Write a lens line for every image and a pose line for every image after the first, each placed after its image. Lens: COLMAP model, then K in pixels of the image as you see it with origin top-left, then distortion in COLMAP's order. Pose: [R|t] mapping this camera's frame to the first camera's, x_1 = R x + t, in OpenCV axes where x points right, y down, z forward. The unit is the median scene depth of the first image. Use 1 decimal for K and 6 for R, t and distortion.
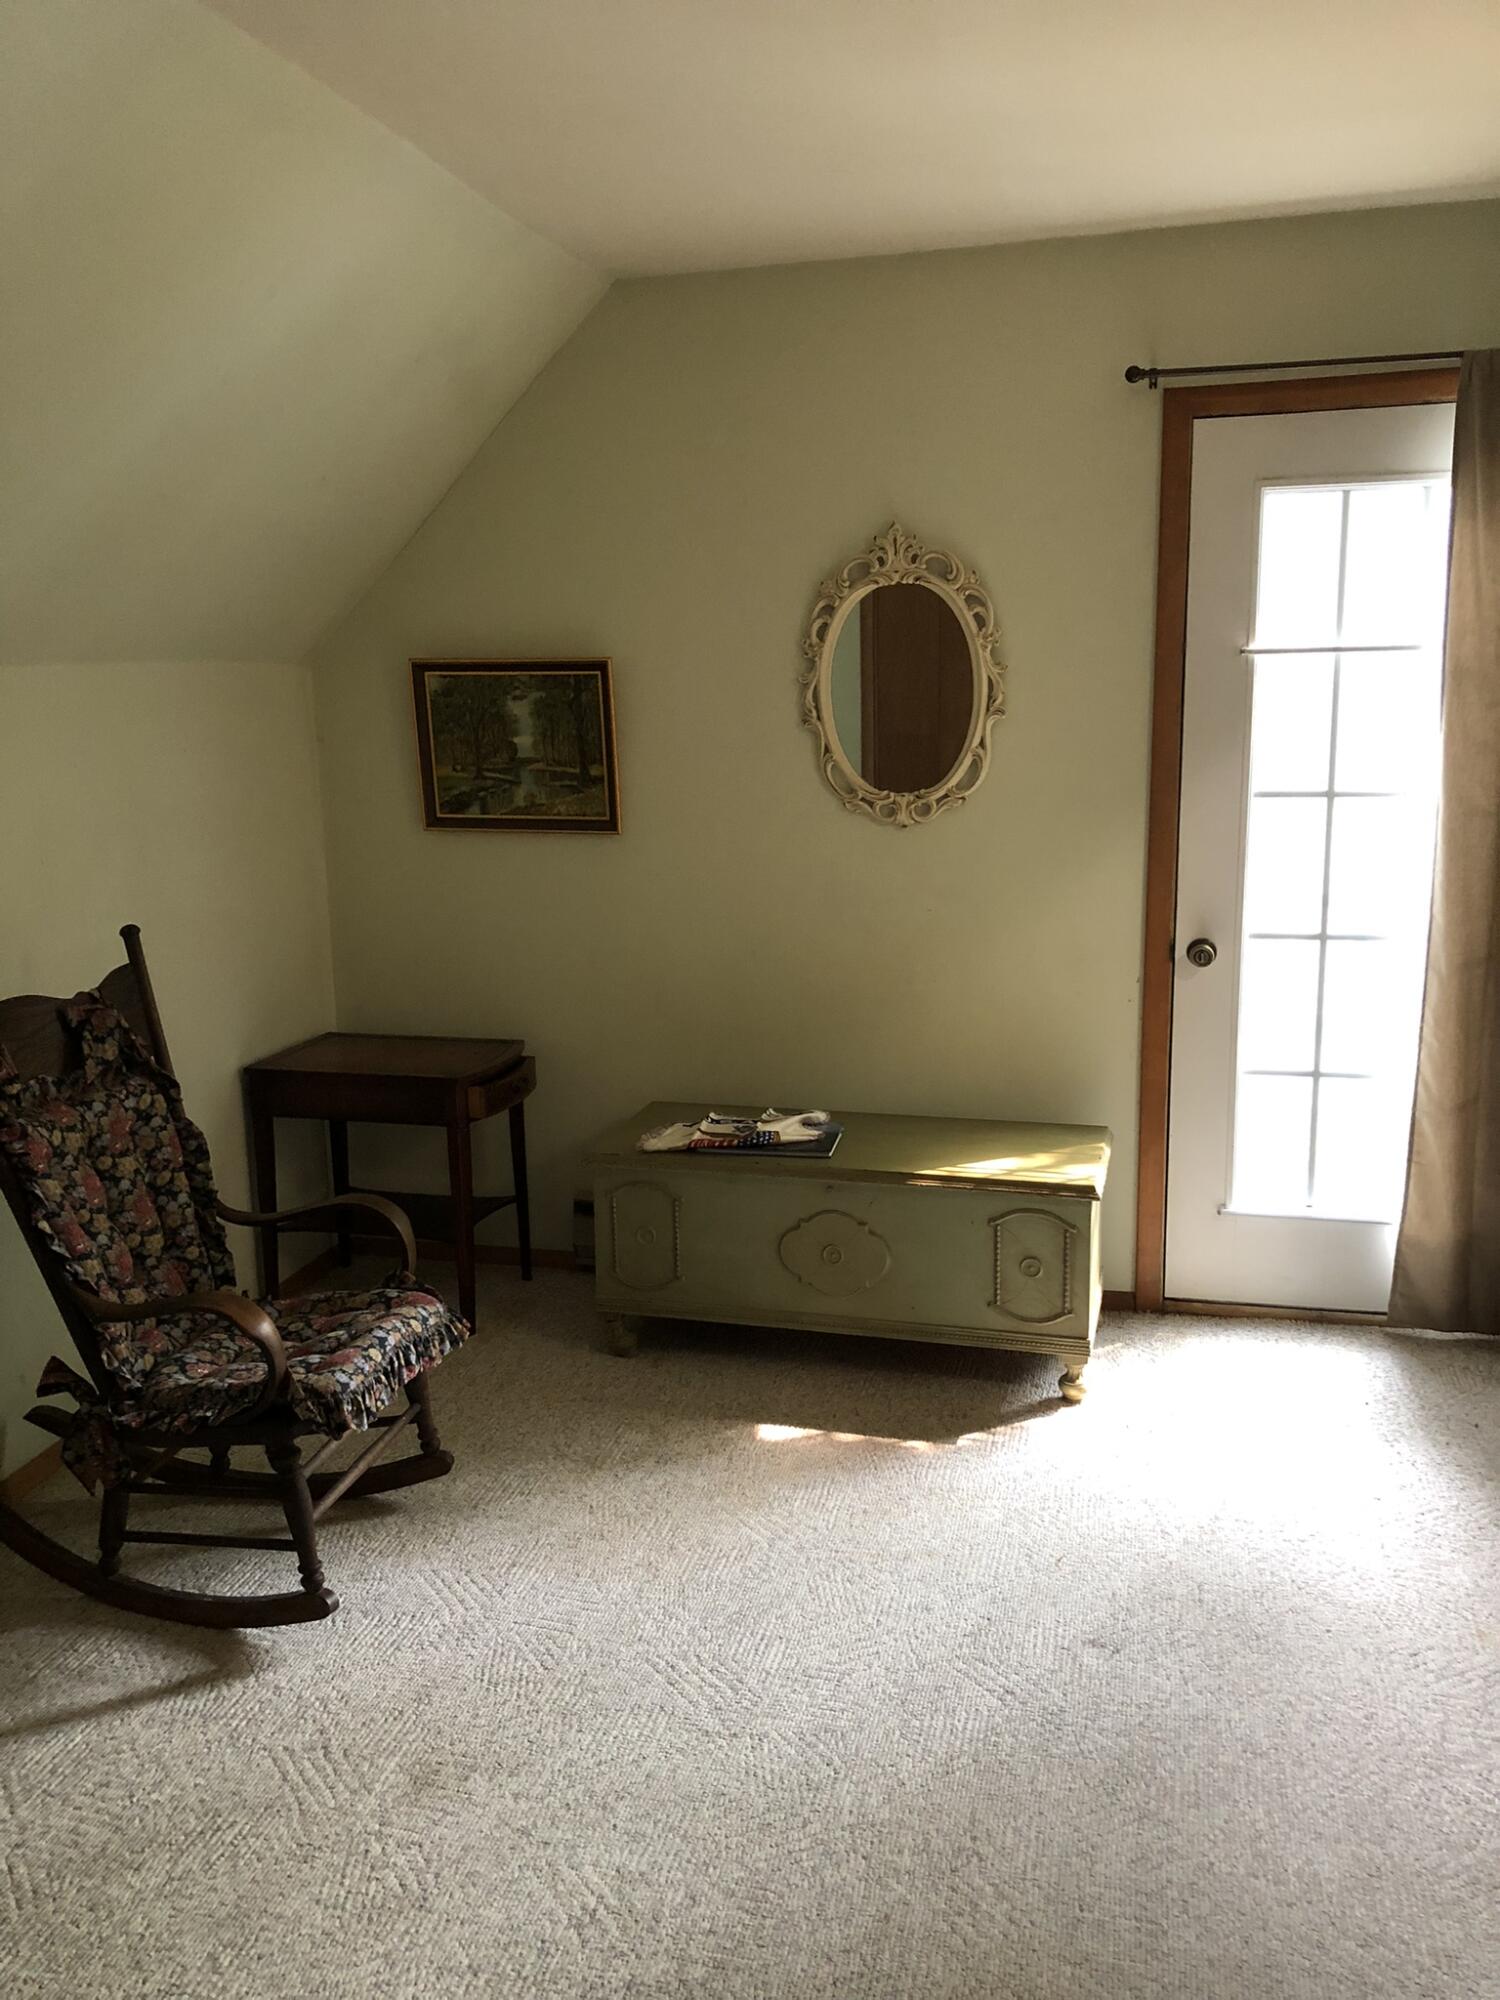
lens RADIAL K [[1659.9, 0, 762.6], [0, 1659.9, 1000.6], [0, 0, 1]] dist [0.034333, -0.032716]
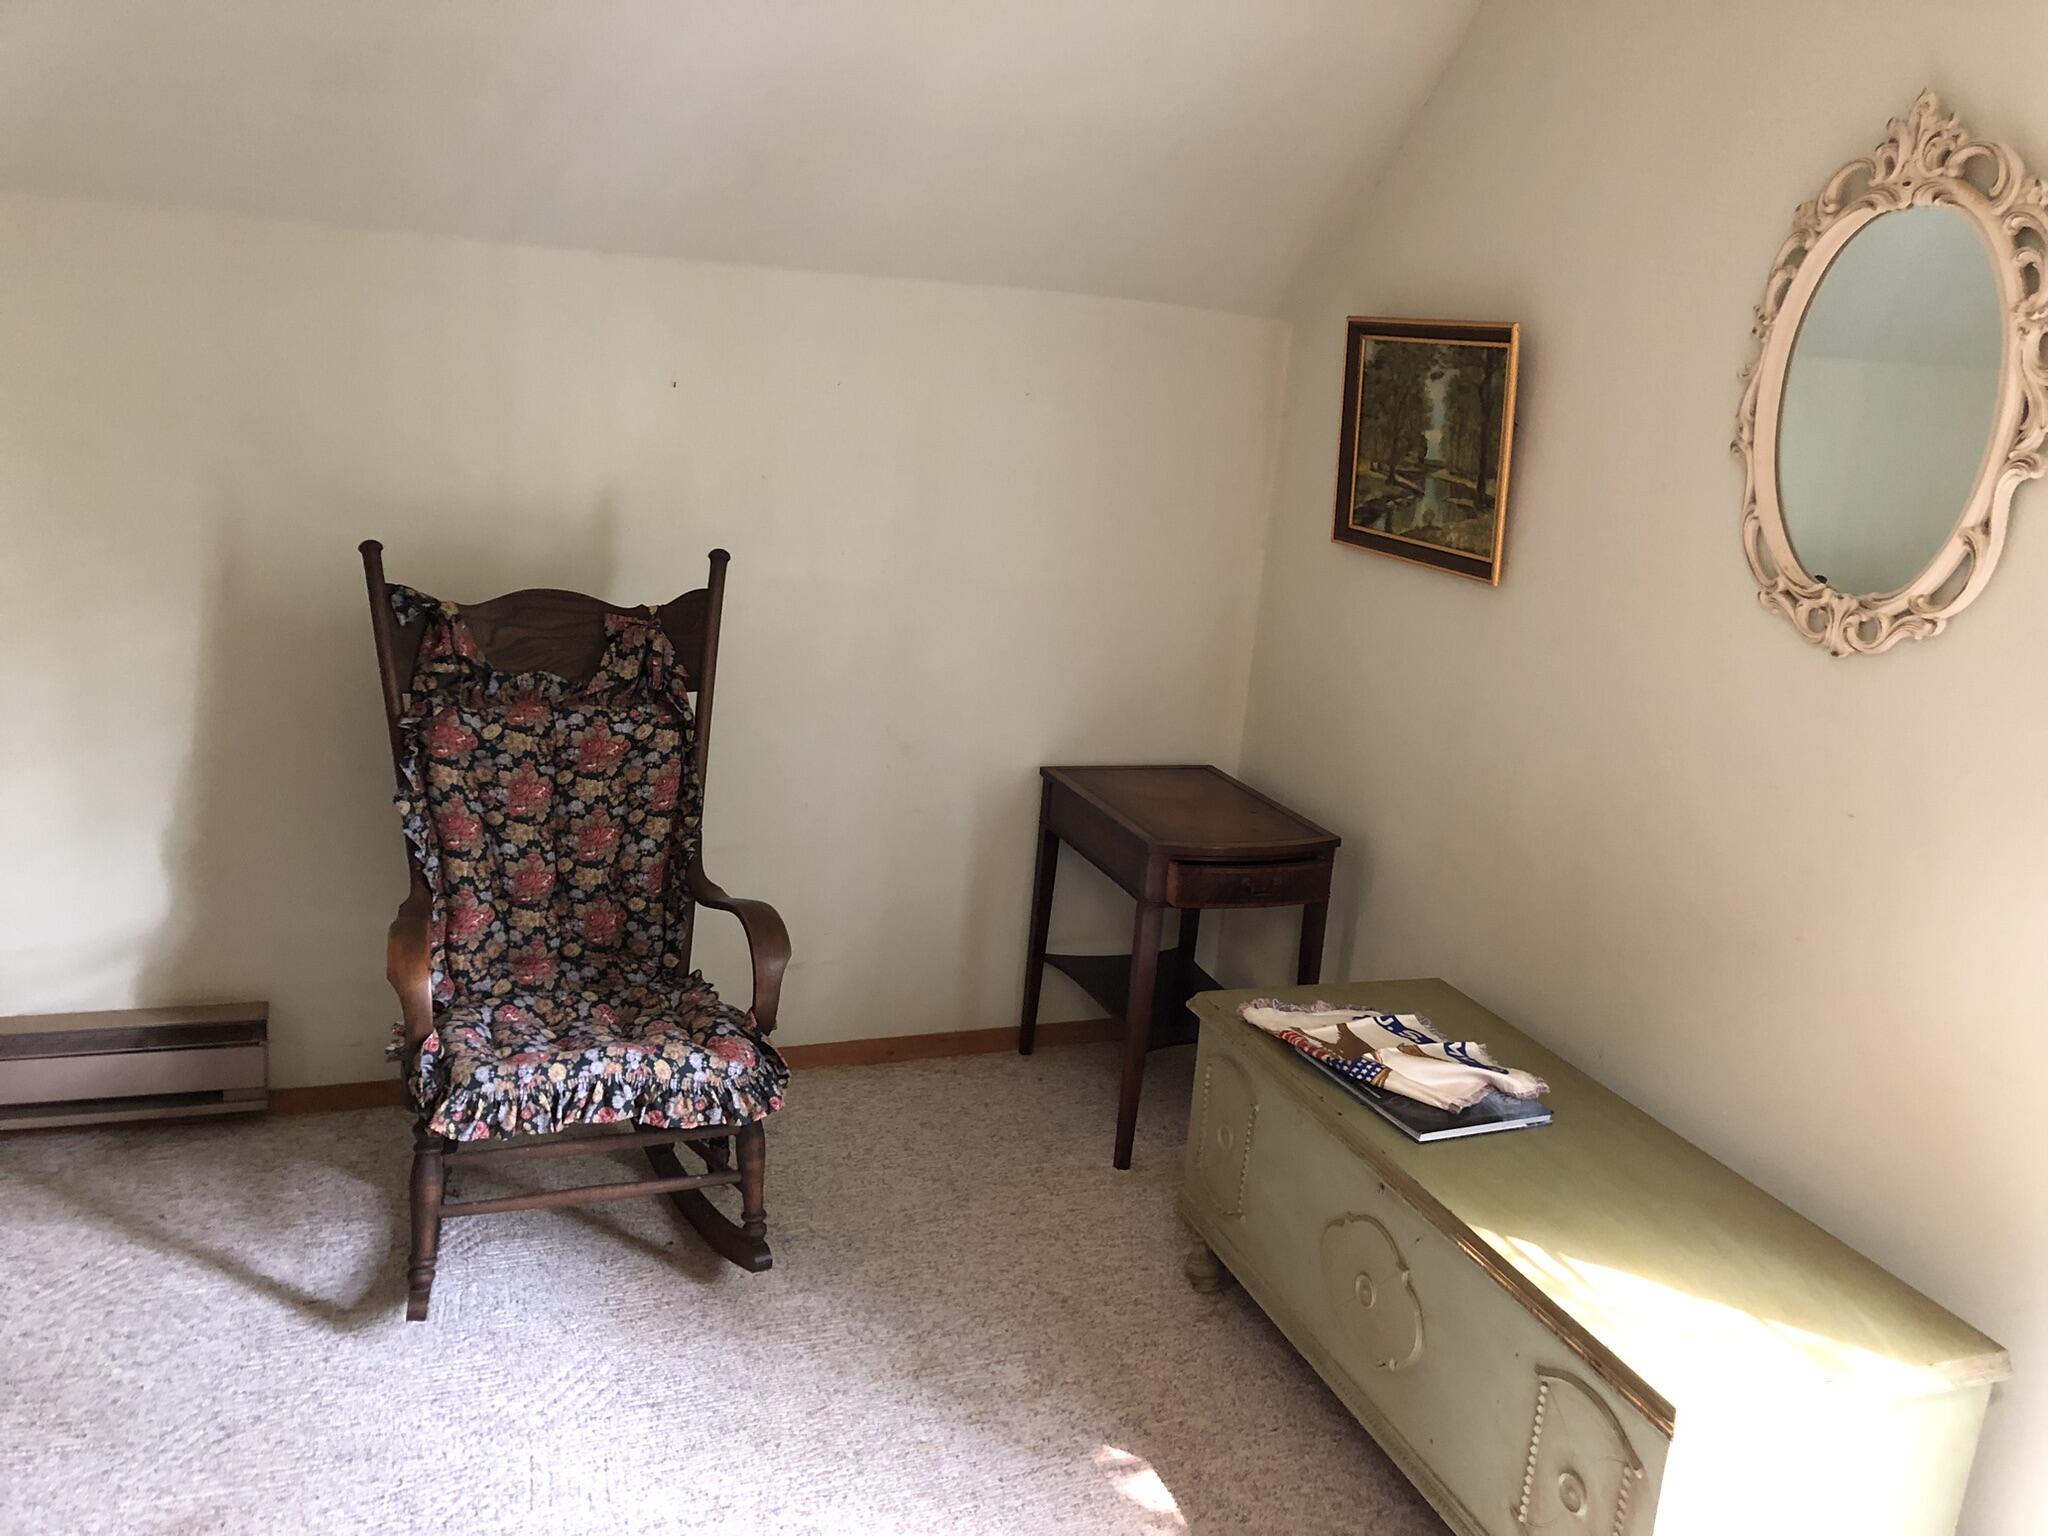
lens RADIAL K [[1699.8, 0, 987.4], [0, 1699.8, 721.6], [0, 0, 1]] dist [0.034333, -0.032716]
pose [[0.571409, 0.240306, -0.784694, 0.380589], [-0.249832, 0.961721, 0.112593, -0.078677], [0.781713, 0.131705, 0.609572, 0.450861]]
